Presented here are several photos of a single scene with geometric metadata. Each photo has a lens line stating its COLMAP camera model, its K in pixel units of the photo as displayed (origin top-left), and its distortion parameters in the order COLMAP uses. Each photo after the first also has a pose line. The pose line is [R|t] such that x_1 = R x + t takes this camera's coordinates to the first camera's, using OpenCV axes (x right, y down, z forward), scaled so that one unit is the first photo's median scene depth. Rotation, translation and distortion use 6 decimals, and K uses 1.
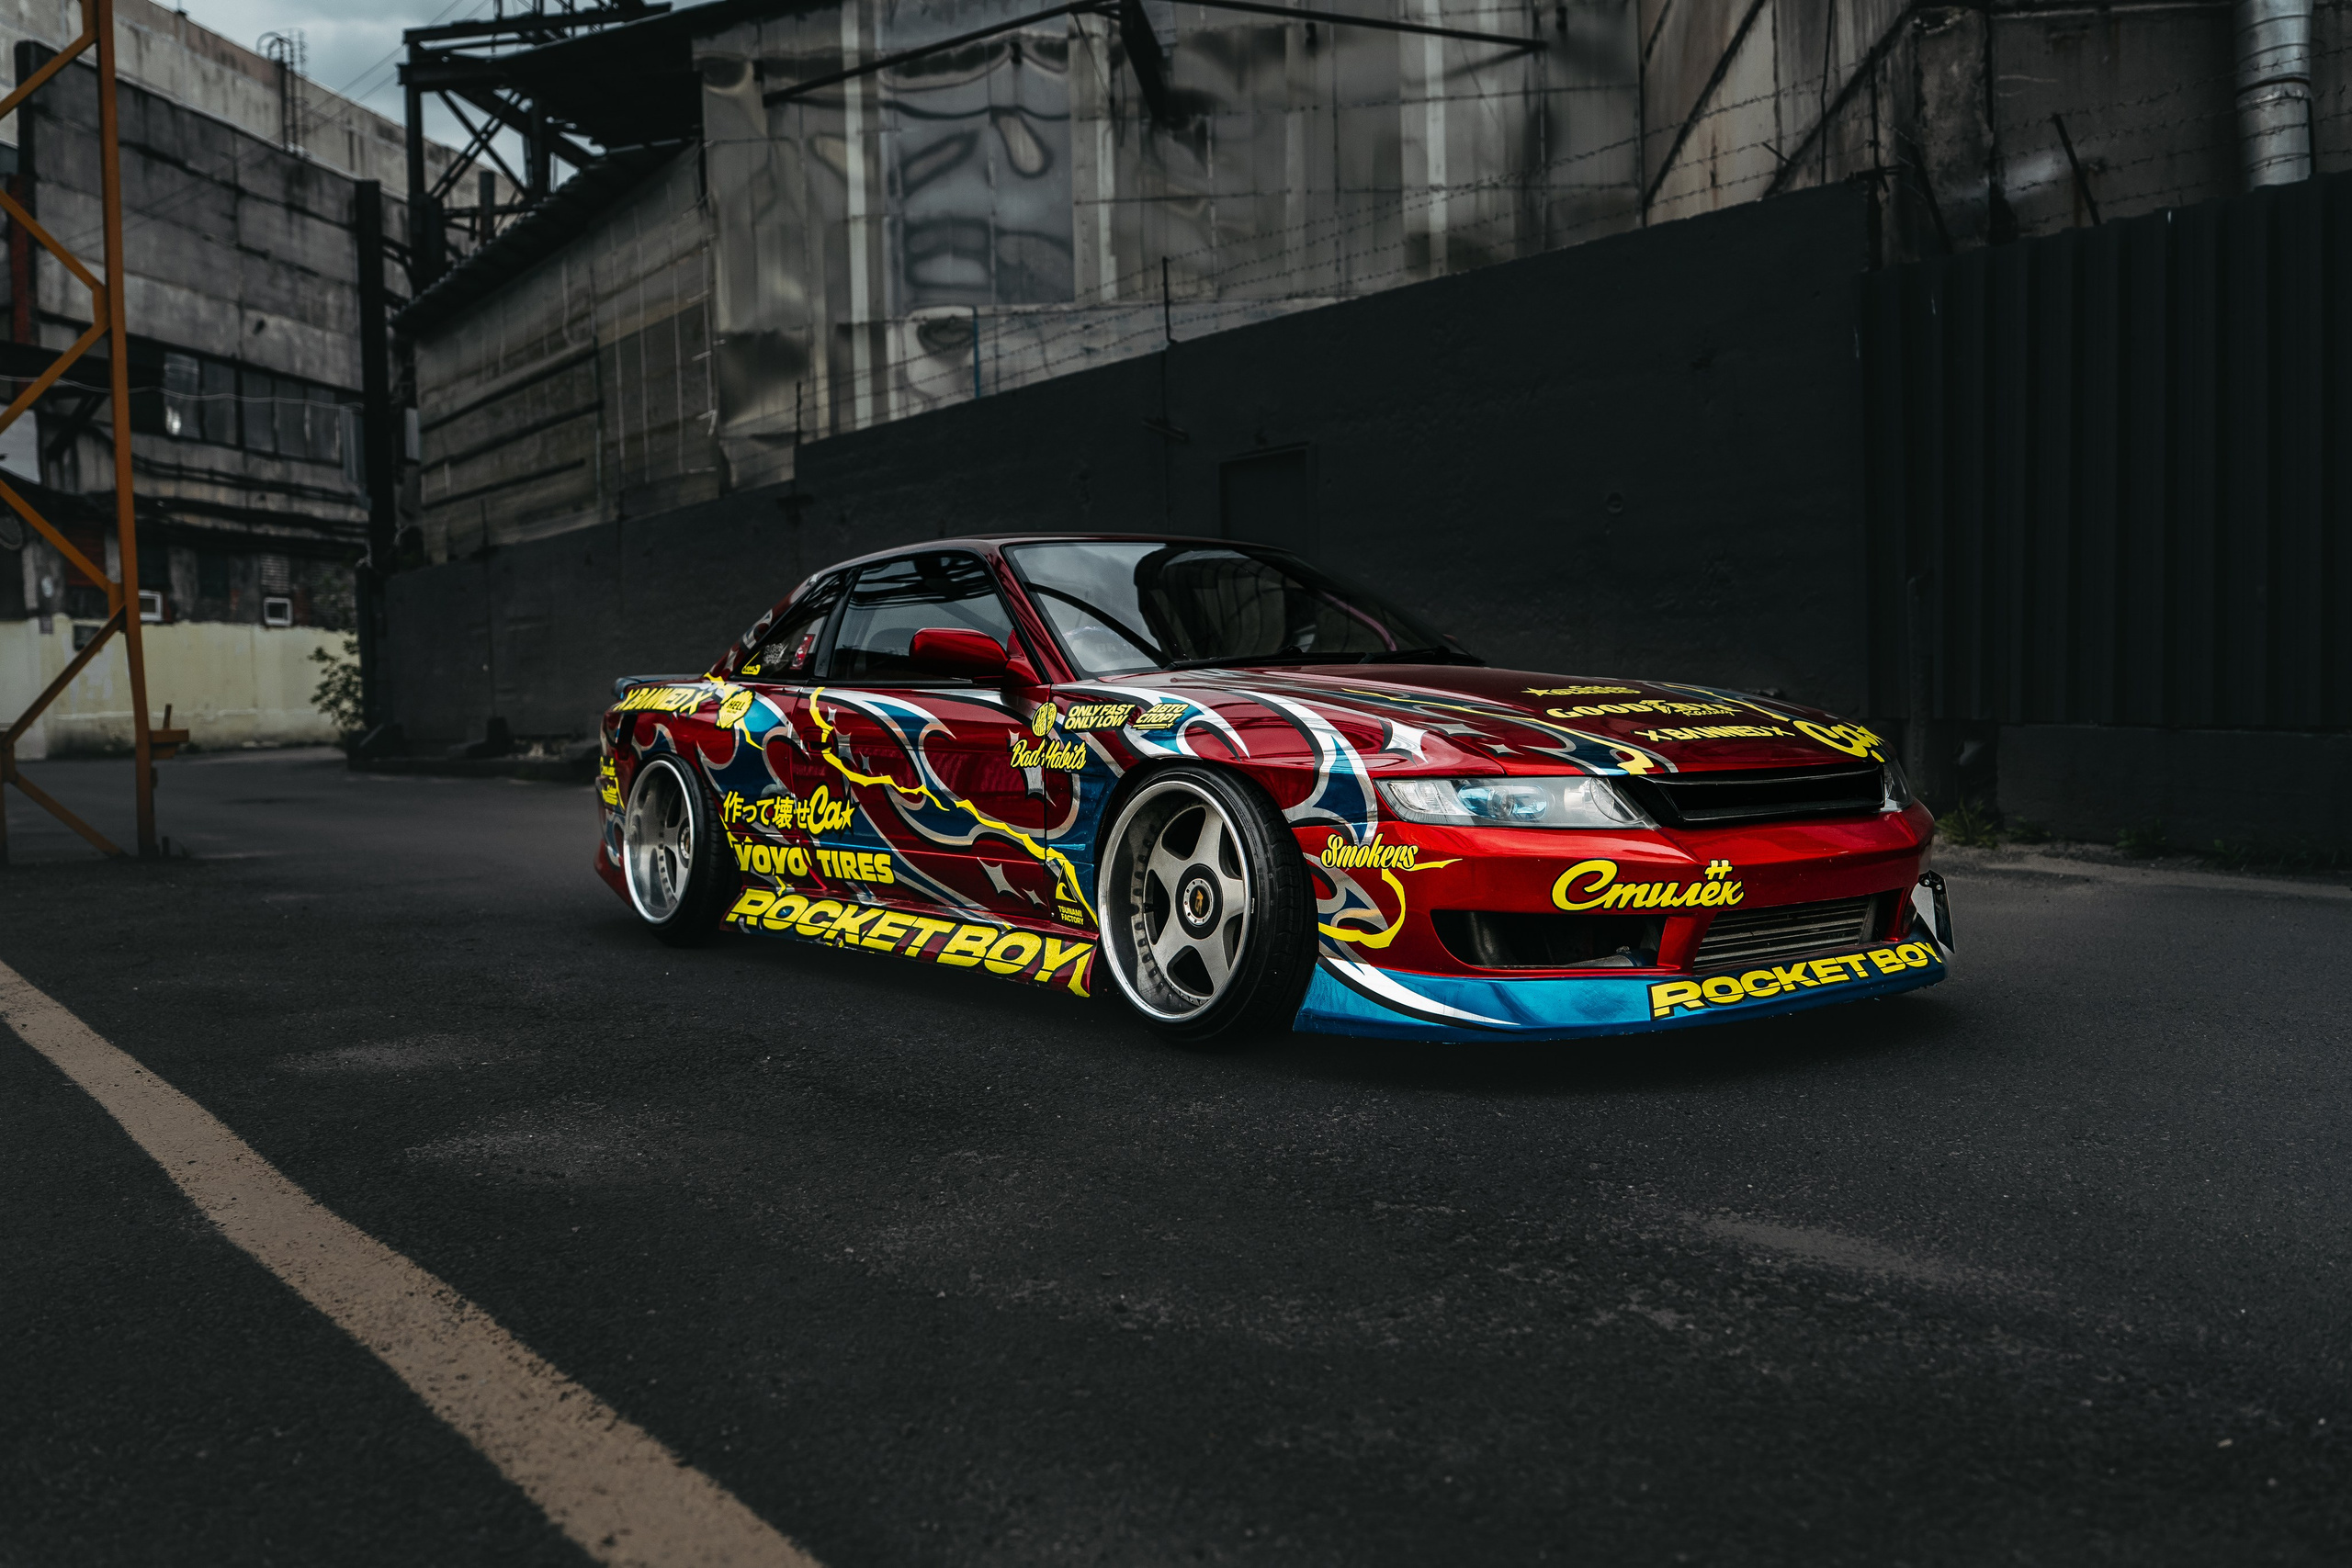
lens RADIAL K [[1976.7, 0, 1173.8], [0, 1976.7, 796.9], [0, 0, 1]] dist [-0.024373, -0.055161]
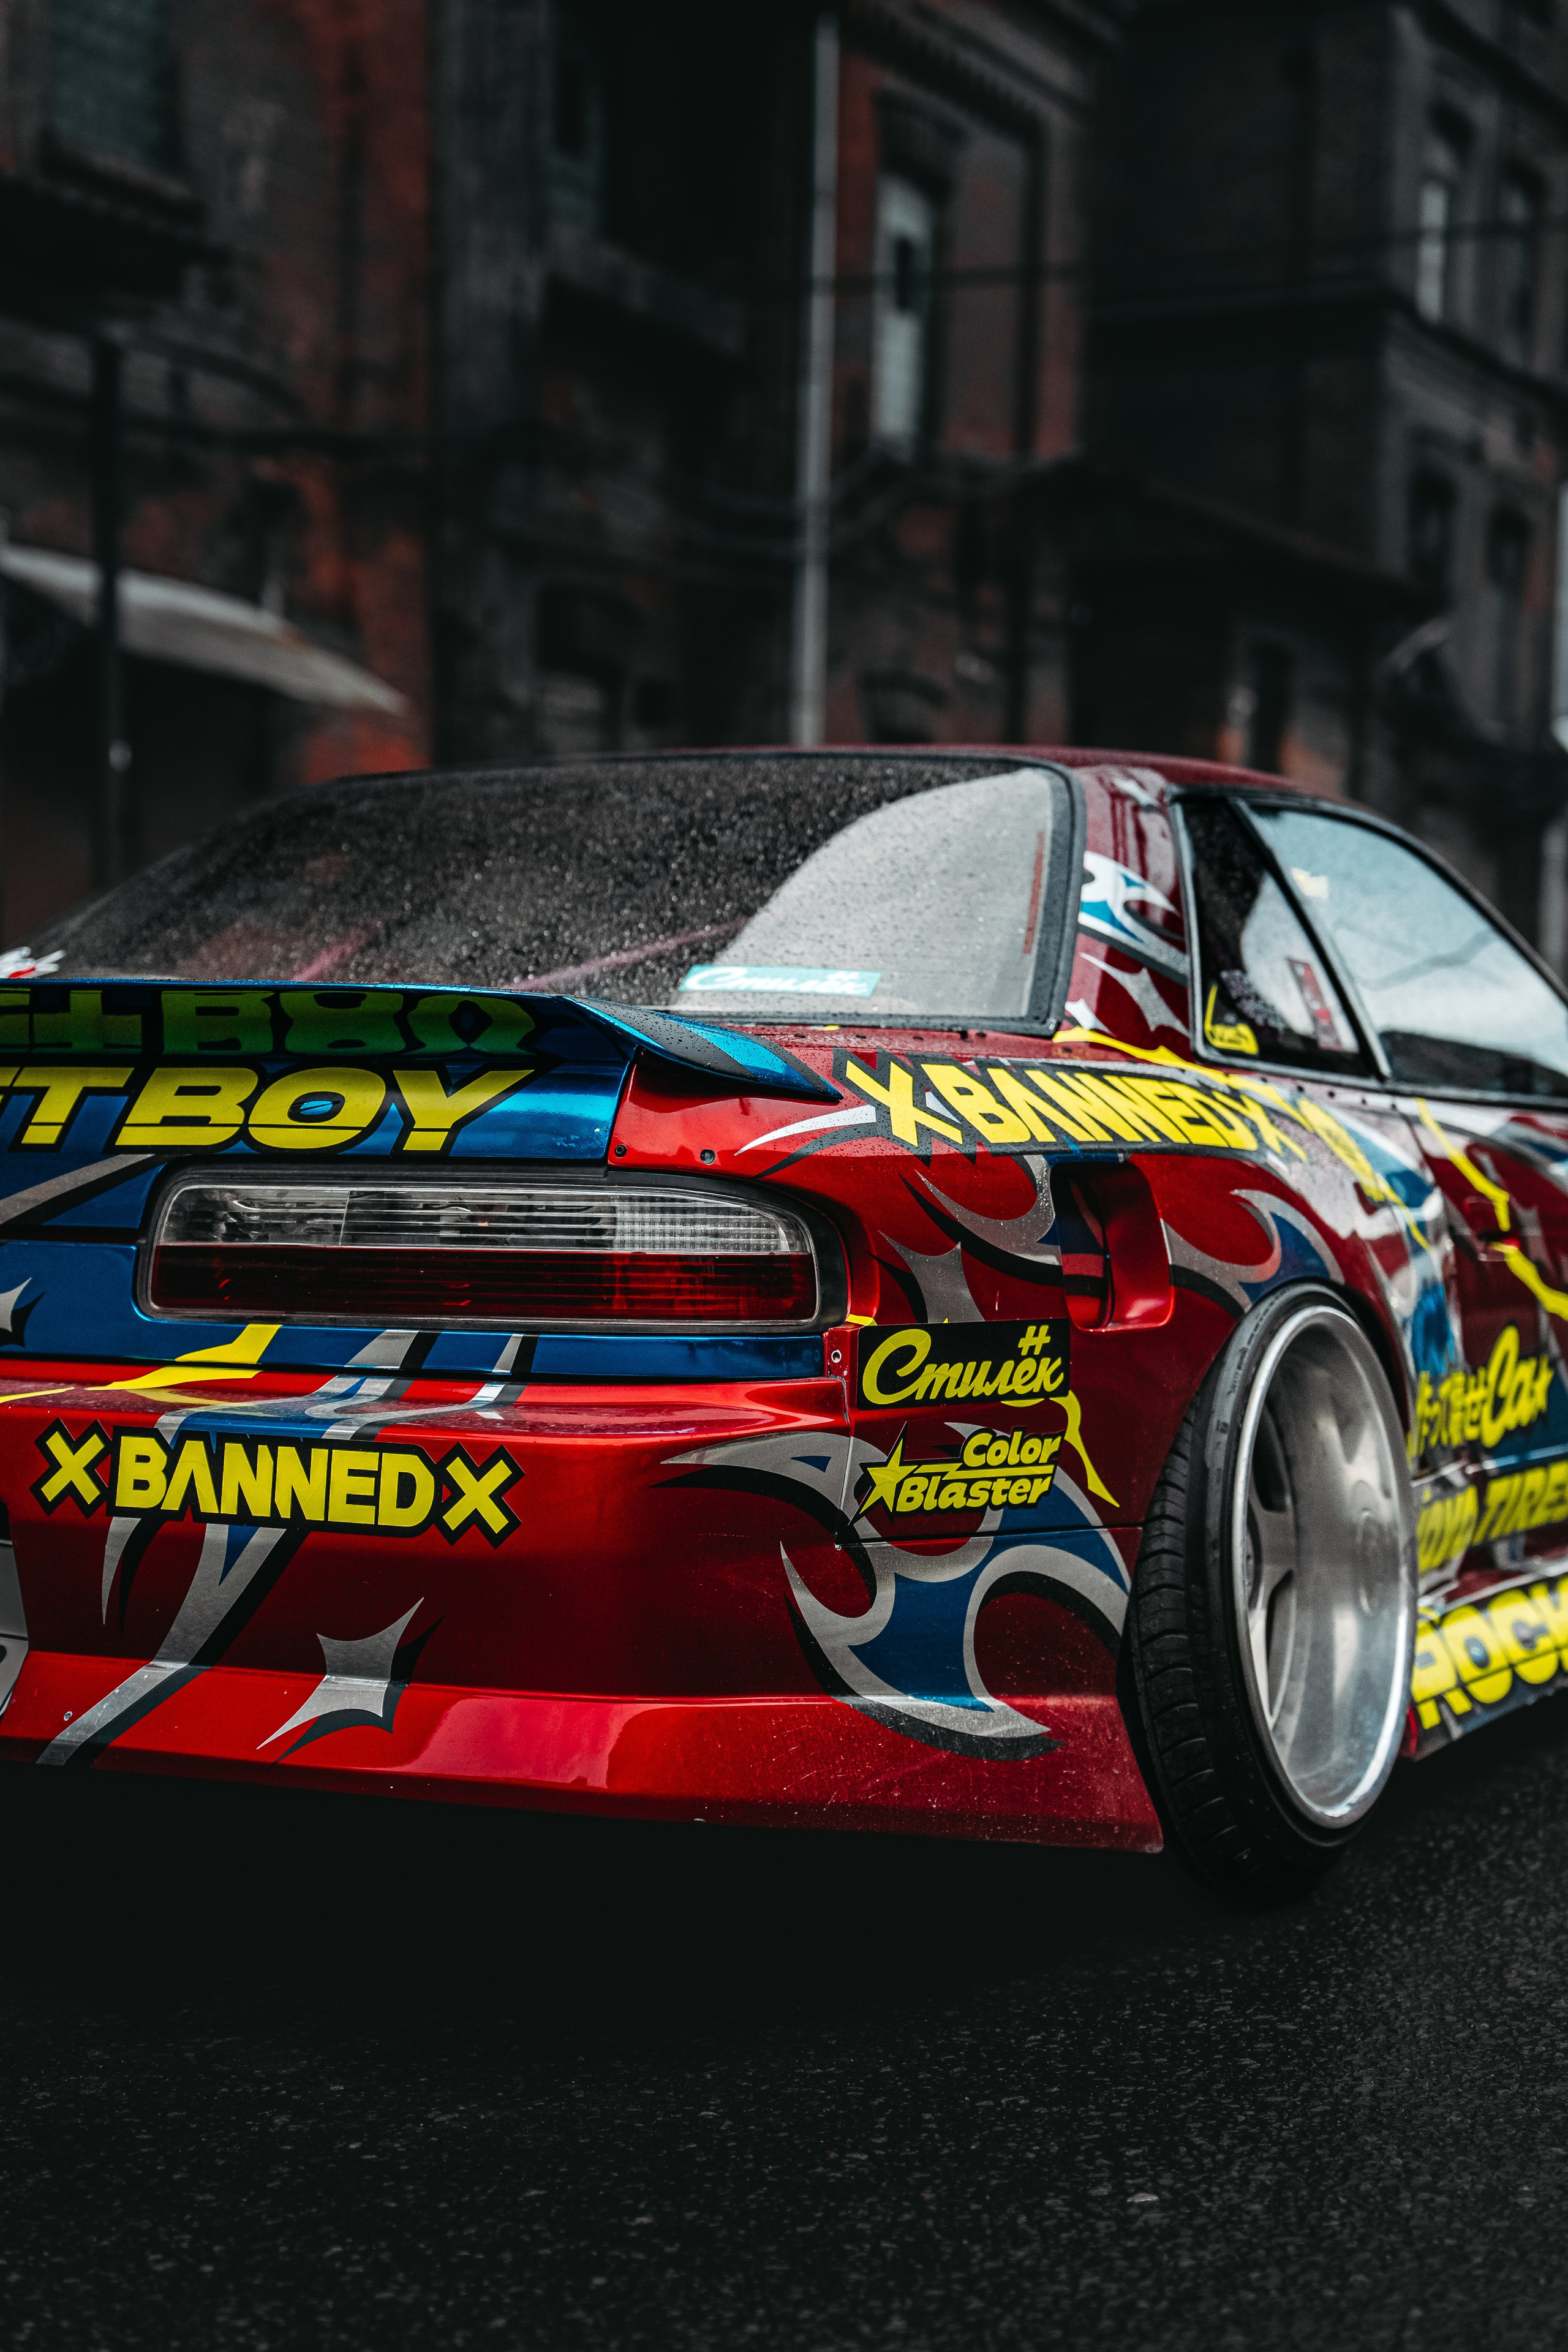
lens RADIAL K [[3753.7, 0, 784.0], [0, 3753.7, 1176.0], [0, 0, 1]] dist [0.432681, -1.677590]
pose [[-0.398963, -0.000411, 0.916967, -0.889840], [0.037367, 0.999162, 0.016706, -0.059827], [-0.916205, 0.040929, -0.398613, 1.493313]]
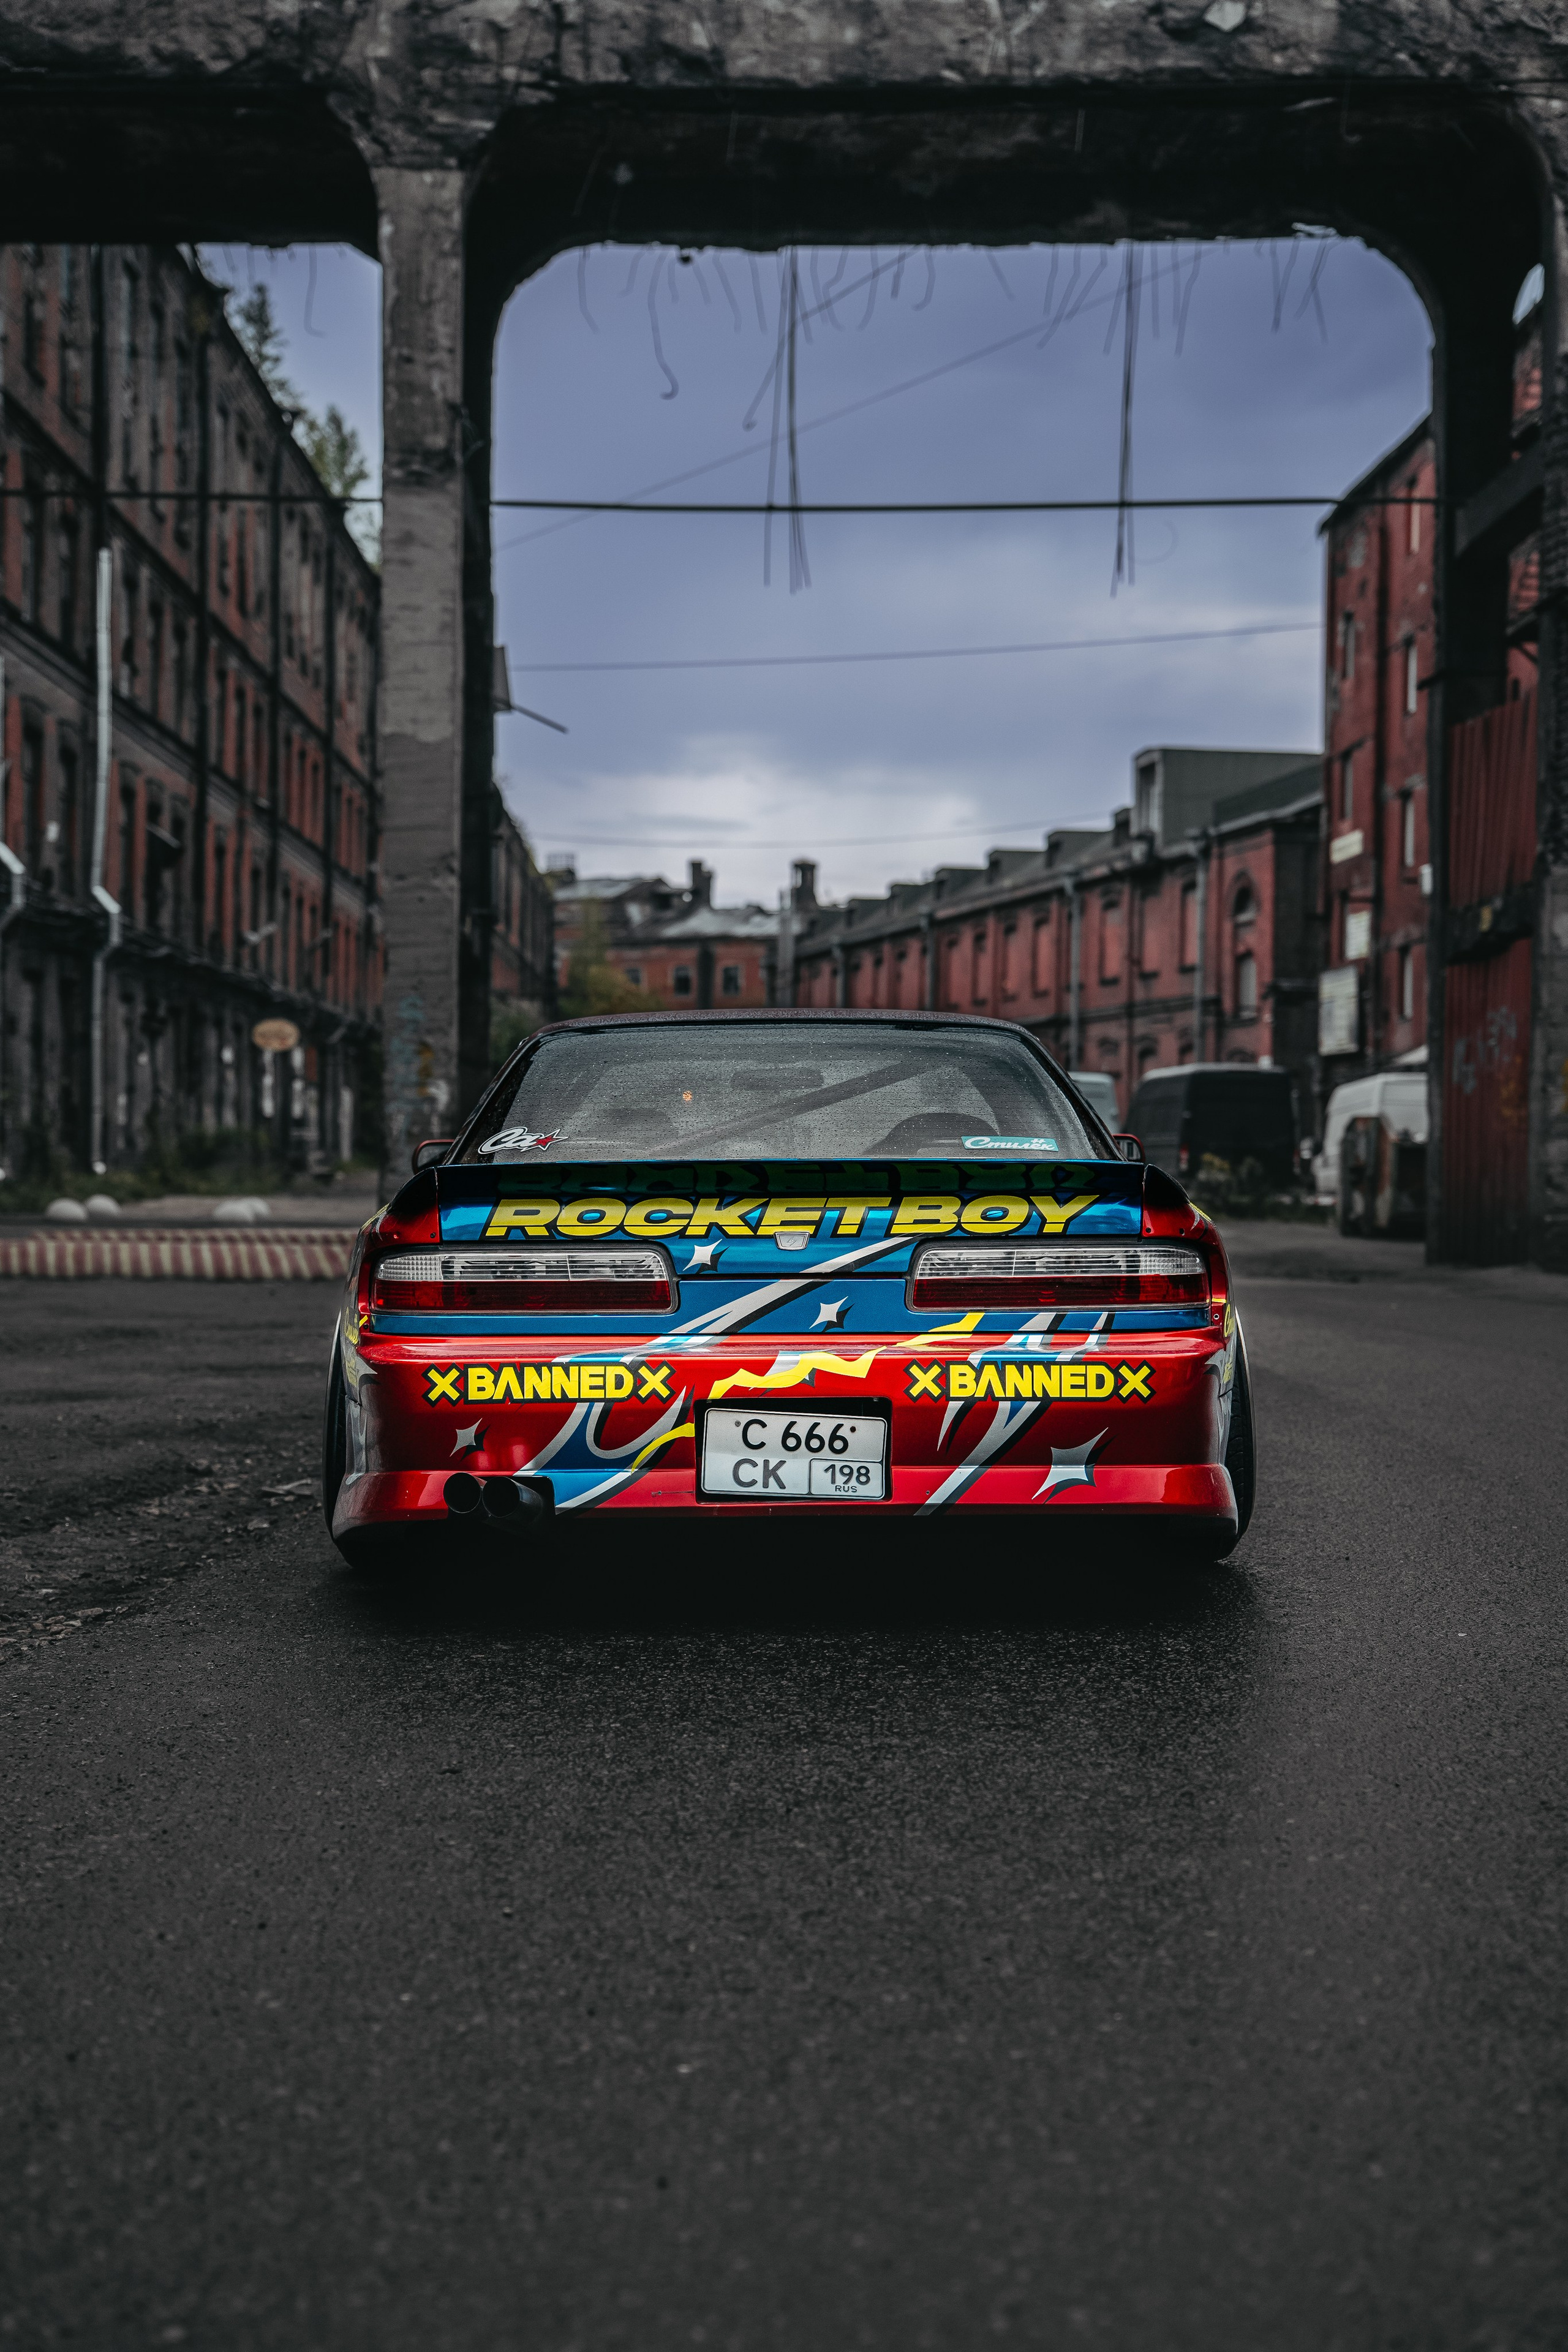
lens RADIAL K [[2942.3, 0, 784.0], [0, 2942.3, 1176.0], [0, 0, 1]] dist [0.202352, -0.000535]
pose [[-0.791446, 0.017858, 0.610978, -0.884085], [0.048645, 0.998243, 0.033835, -0.114813], [-0.609300, 0.056499, -0.790924, 2.176911]]
